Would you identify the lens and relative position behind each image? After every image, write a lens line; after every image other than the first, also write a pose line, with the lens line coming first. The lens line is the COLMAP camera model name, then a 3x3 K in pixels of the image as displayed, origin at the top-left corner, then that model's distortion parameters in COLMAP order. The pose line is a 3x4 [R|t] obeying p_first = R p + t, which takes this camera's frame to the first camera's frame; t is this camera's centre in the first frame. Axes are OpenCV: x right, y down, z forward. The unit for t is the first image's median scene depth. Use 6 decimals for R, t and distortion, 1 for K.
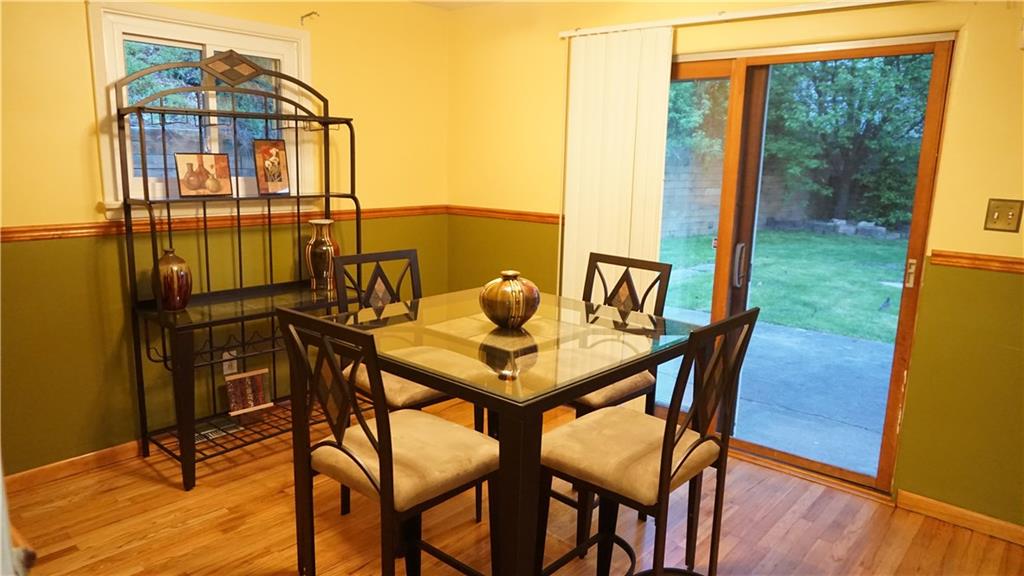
lens RADIAL K [[680.0, 0, 512.0], [0, 680.0, 288.0], [0, 0, 1]] dist [-0.038440, 0.004093]
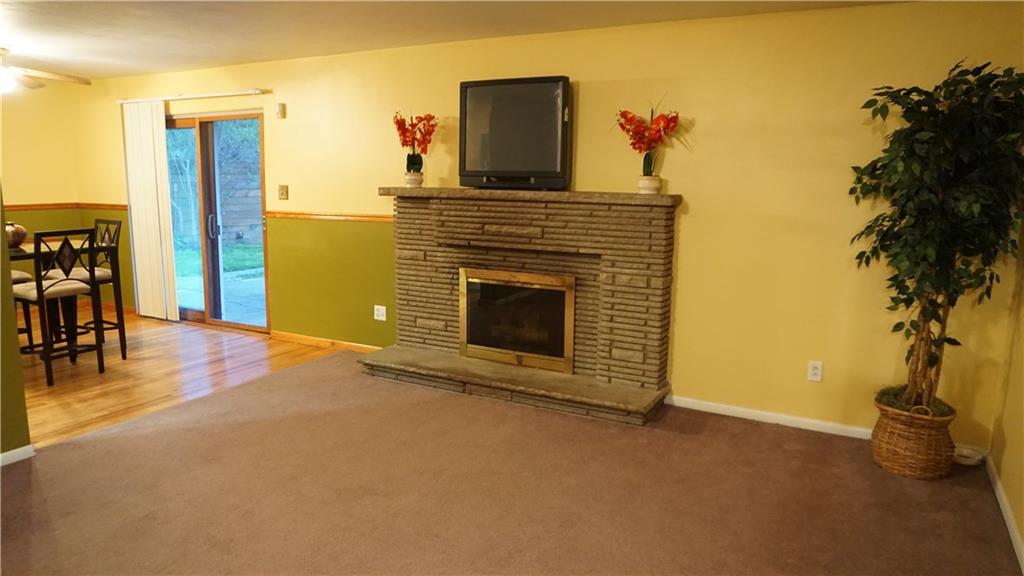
lens RADIAL K [[680.0, 0, 512.0], [0, 680.0, 288.0], [0, 0, 1]] dist [-0.038440, 0.004093]
pose [[0.972643, -0.053920, 0.225959, 0.787145], [0.057670, 0.998285, -0.010023, 0.223225], [-0.225031, 0.022780, 0.974085, -1.105391]]
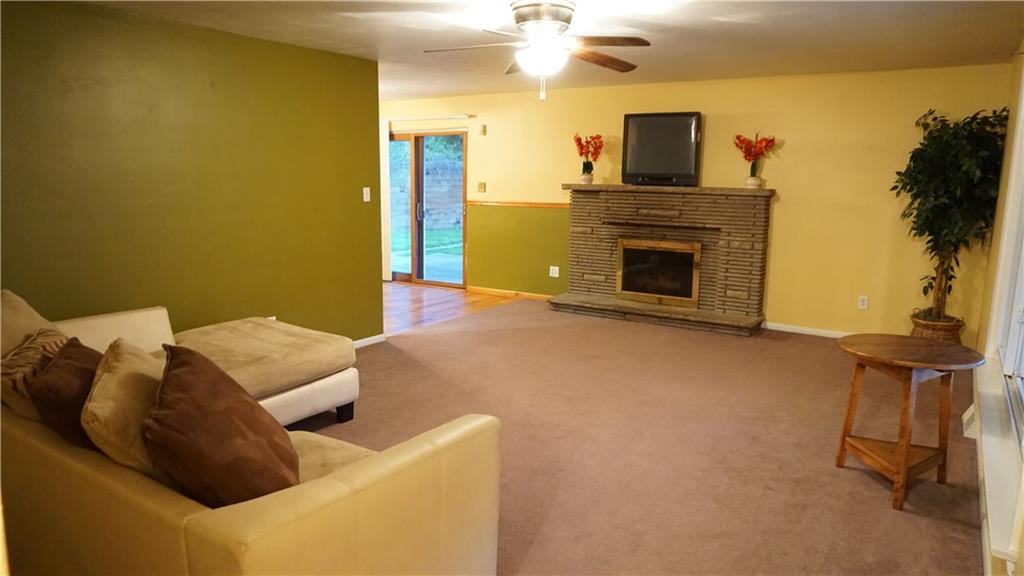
lens RADIAL K [[680.0, 0, 512.0], [0, 680.0, 288.0], [0, 0, 1]] dist [-0.038440, 0.004093]
pose [[0.988887, -0.040039, 0.143178, 0.333956], [0.042321, 0.999020, -0.012928, 0.336045], [-0.142520, 0.018844, 0.989612, -1.783469]]
